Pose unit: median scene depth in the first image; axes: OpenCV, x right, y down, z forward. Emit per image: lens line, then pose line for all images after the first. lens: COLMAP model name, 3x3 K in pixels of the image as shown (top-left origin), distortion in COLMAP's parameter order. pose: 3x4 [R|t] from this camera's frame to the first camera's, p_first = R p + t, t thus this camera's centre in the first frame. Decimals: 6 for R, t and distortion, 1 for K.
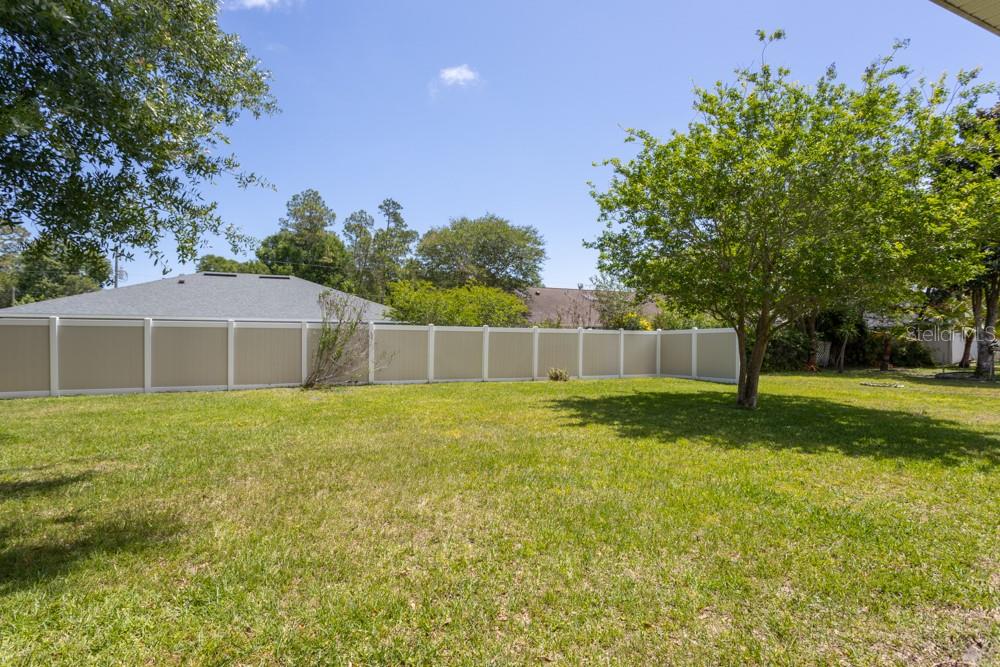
lens RADIAL K [[532.9, 0, 500.0], [0, 532.9, 333.5], [0, 0, 1]] dist [0.002625, 0.001106]
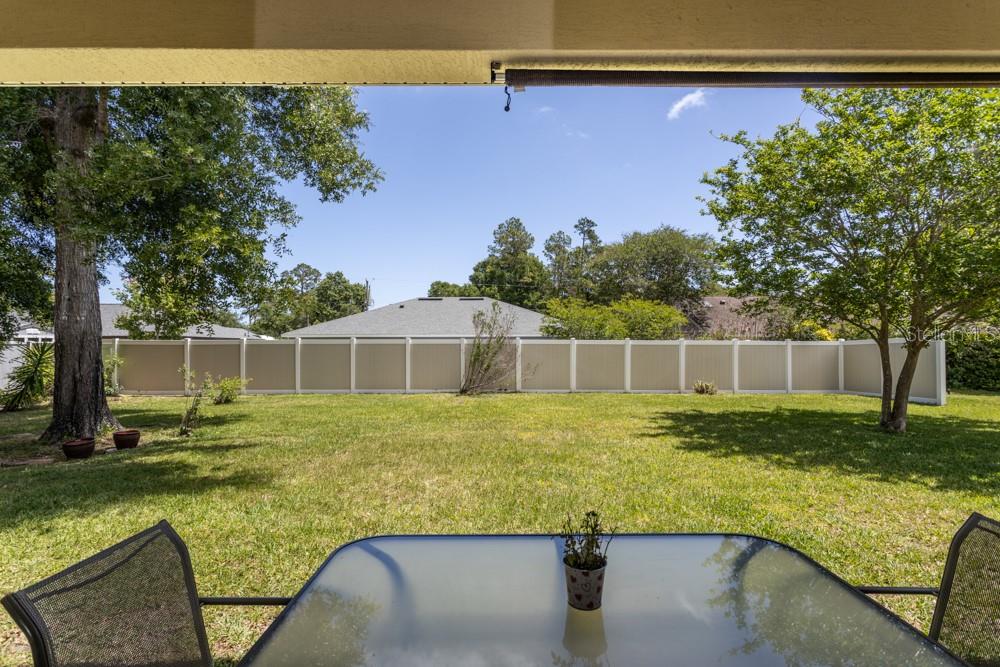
lens RADIAL K [[532.9, 0, 500.0], [0, 532.9, 333.5], [0, 0, 1]] dist [0.002625, 0.001106]
pose [[0.907019, -0.019135, -0.420654, 0.120912], [0.010215, 0.999673, -0.023449, -0.002116], [0.420965, 0.016972, 0.906918, -0.029112]]
